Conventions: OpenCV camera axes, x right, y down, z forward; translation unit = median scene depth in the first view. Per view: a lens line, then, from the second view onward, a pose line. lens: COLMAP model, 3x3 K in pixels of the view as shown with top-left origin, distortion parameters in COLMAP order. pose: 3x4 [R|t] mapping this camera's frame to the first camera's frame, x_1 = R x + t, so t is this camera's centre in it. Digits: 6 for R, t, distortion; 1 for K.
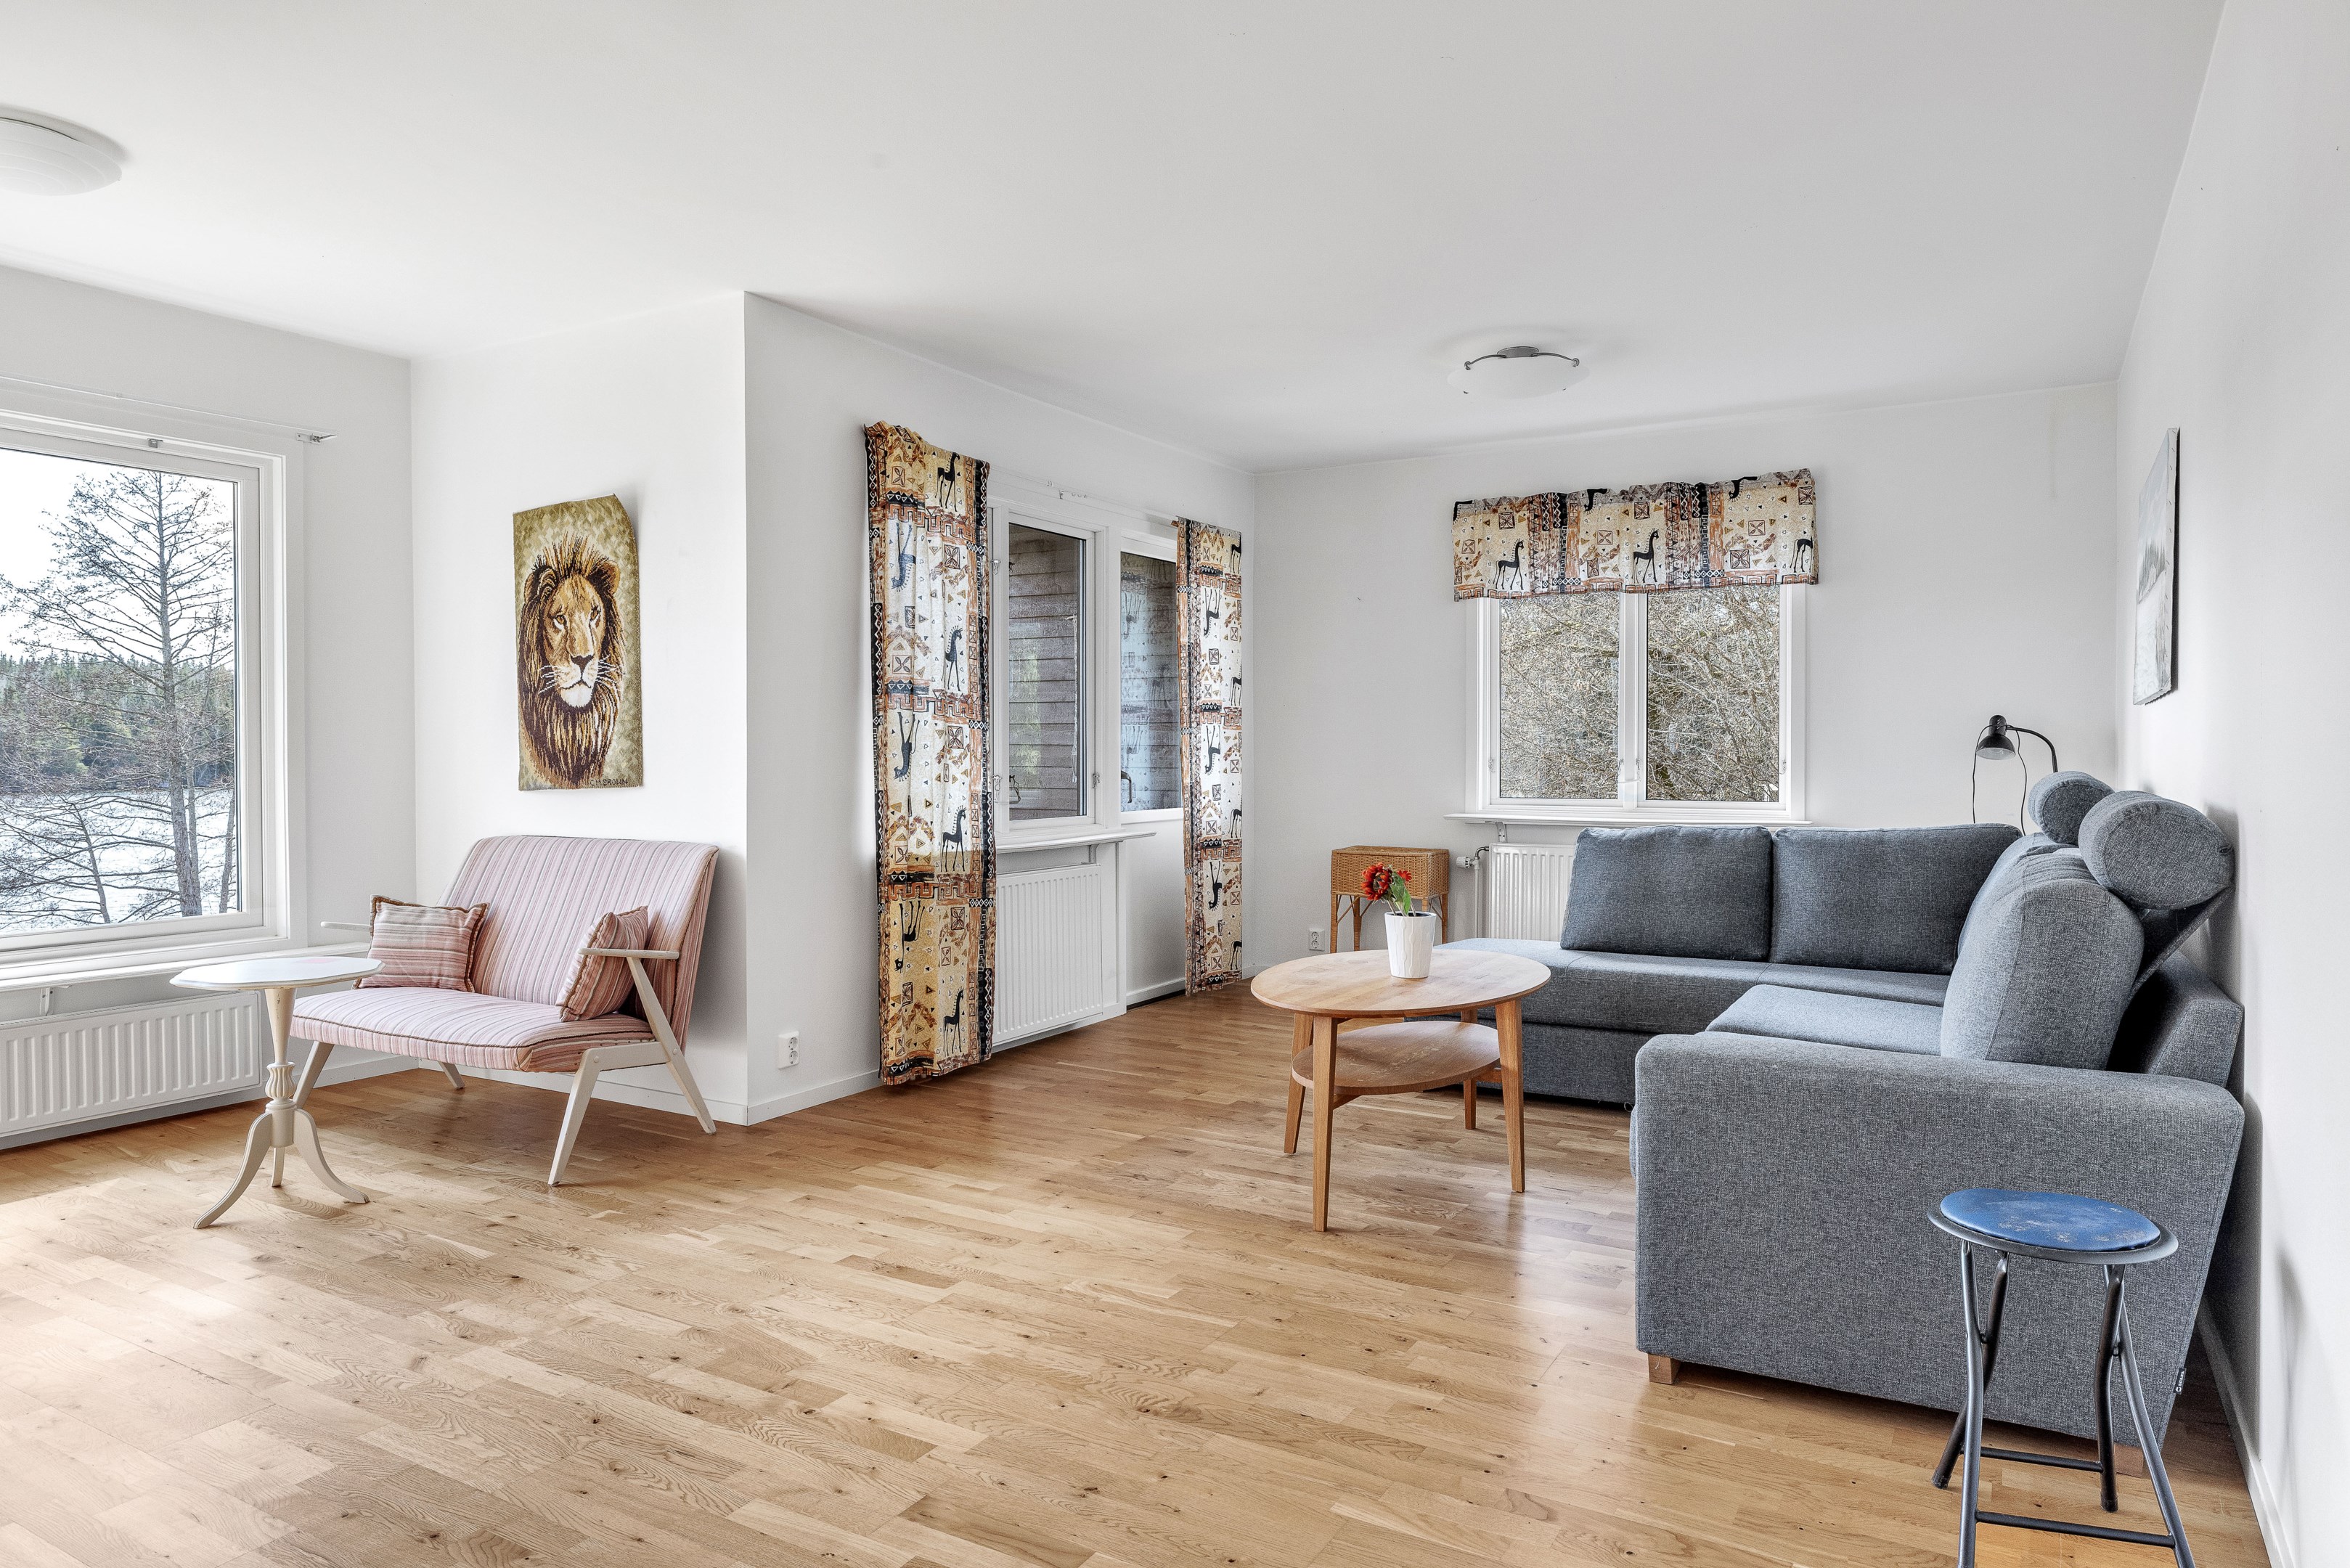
lens RADIAL K [[1427.1, 0, 1195.1], [0, 1427.1, 783.4], [0, 0, 1]] dist [-0.003736, 0.002389]
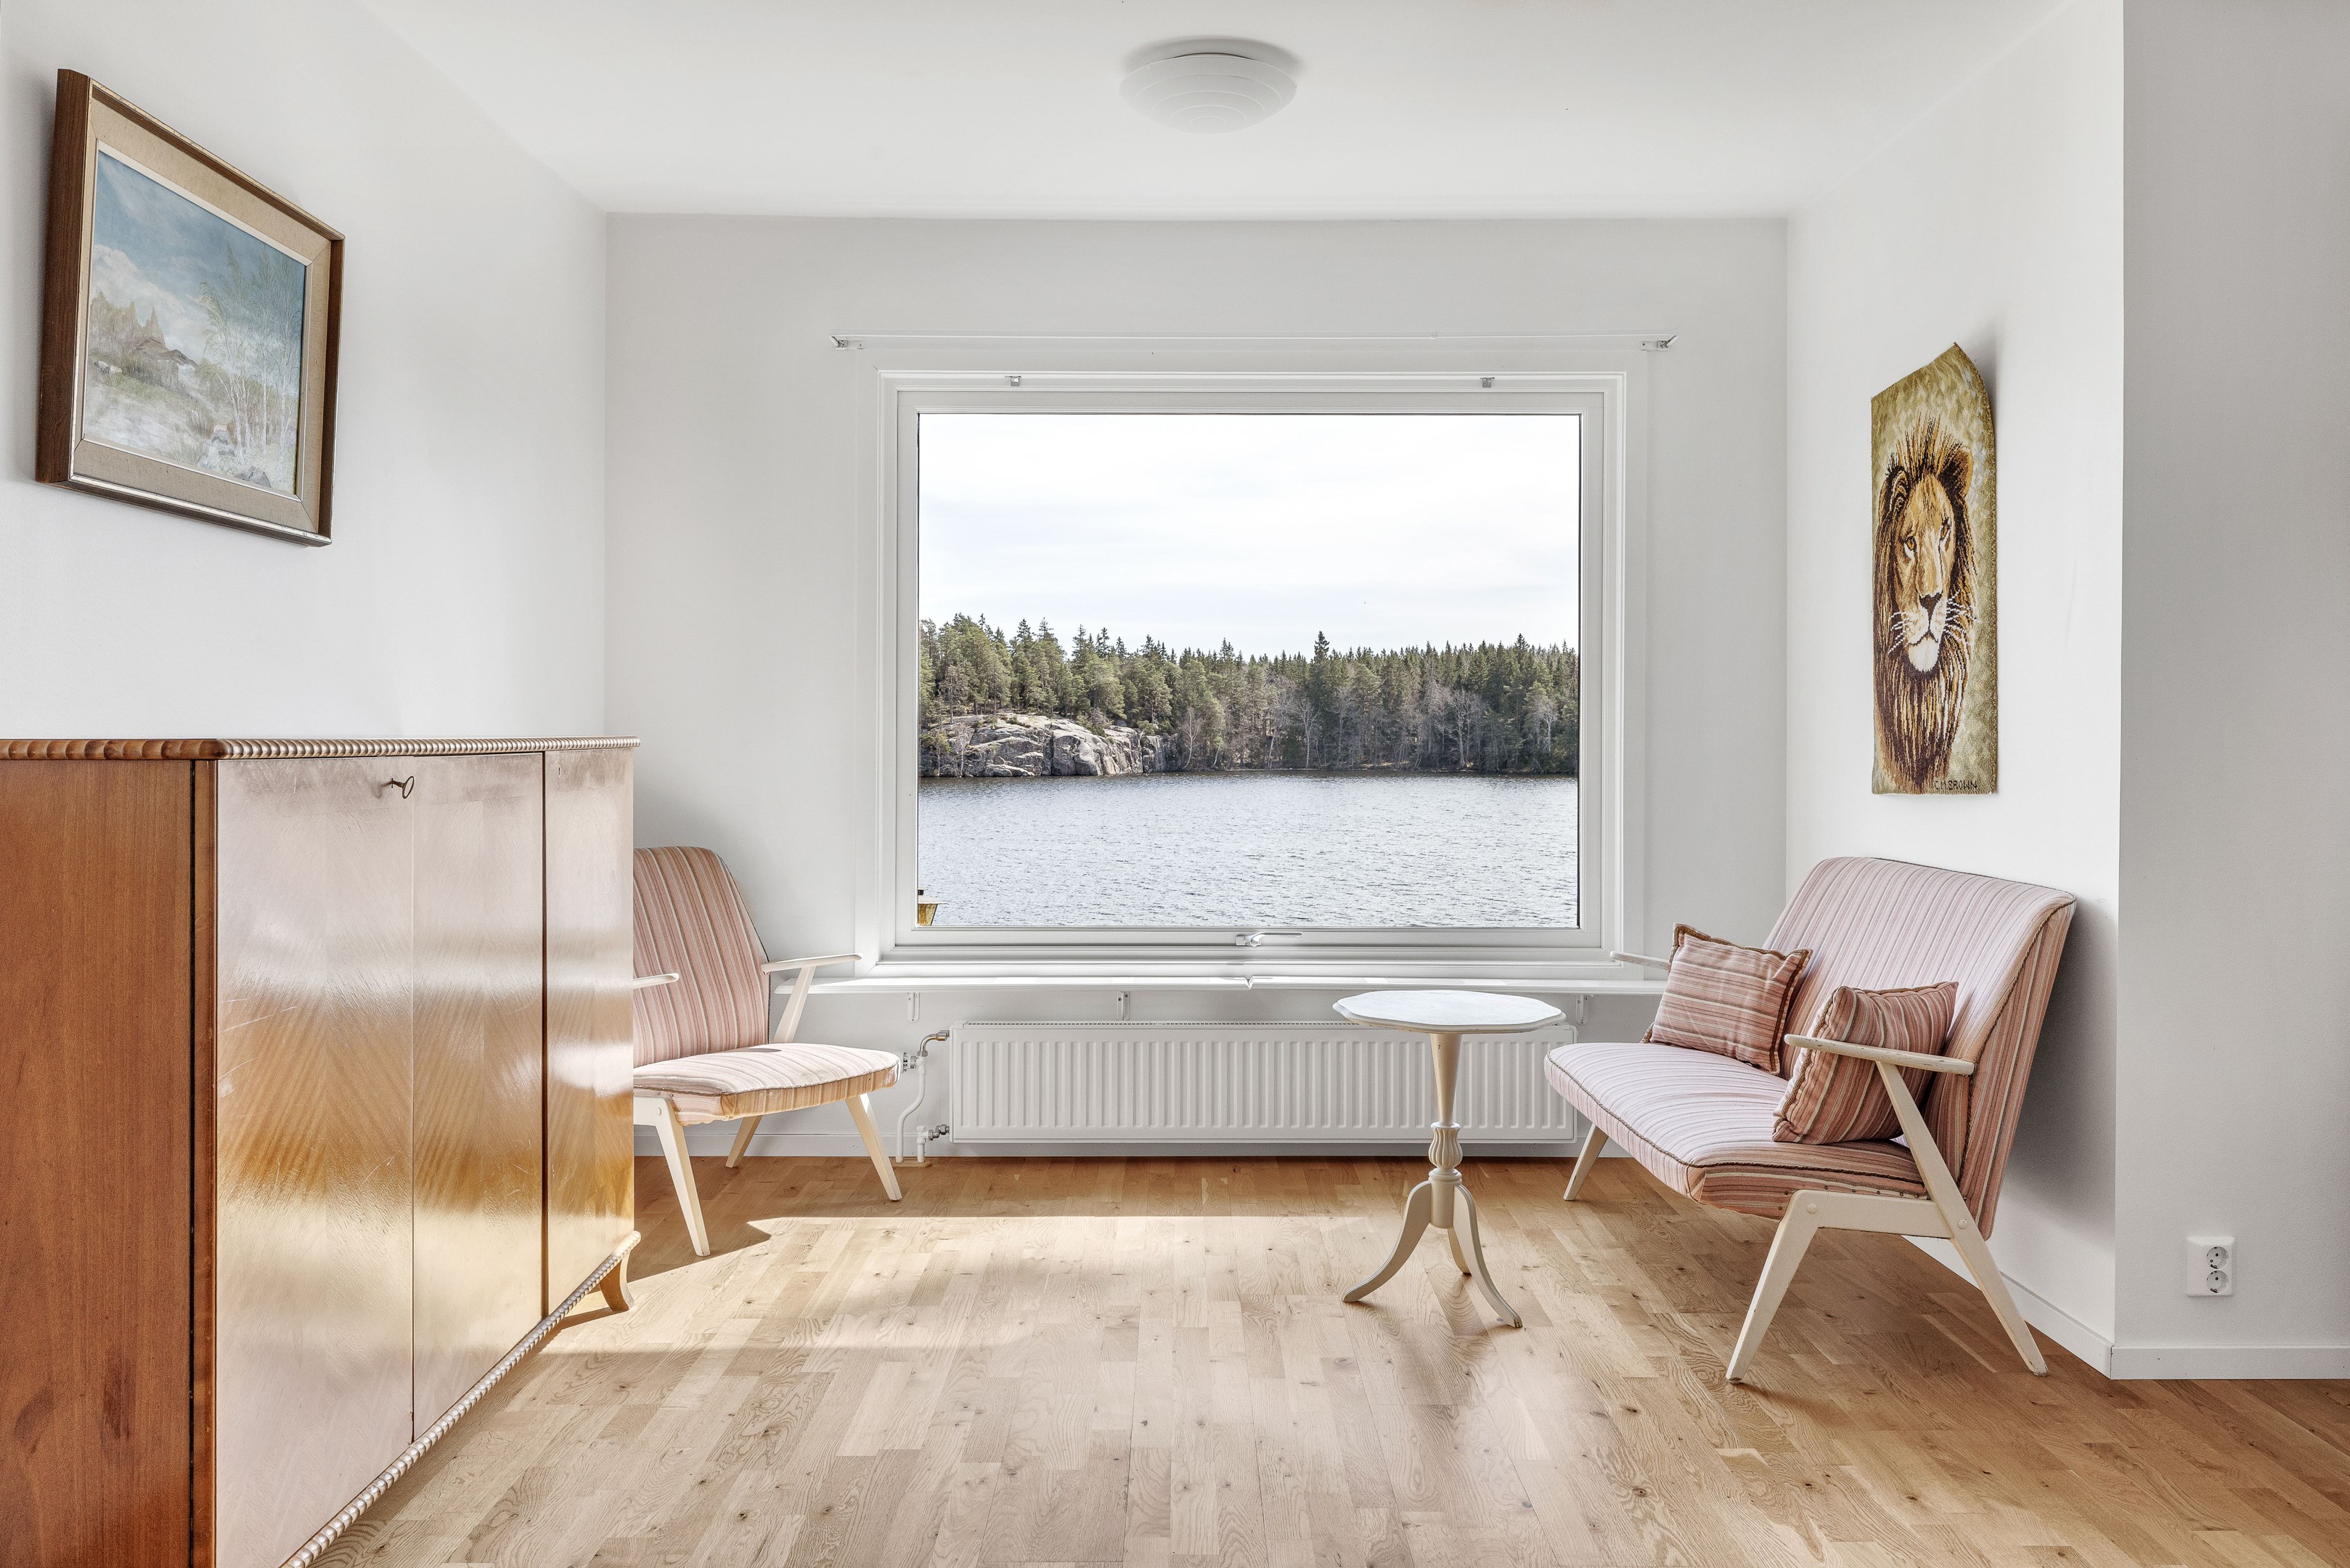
lens RADIAL K [[1791.9, 0, 1140.0], [0, 1791.9, 742.2], [0, 0, 1]] dist [-0.001958, -0.002853]
pose [[0.494743, 0.007928, -0.869003, 0.118881], [-0.022918, 0.999730, -0.003927, -0.008774], [0.868737, 0.021858, 0.494791, 0.270126]]
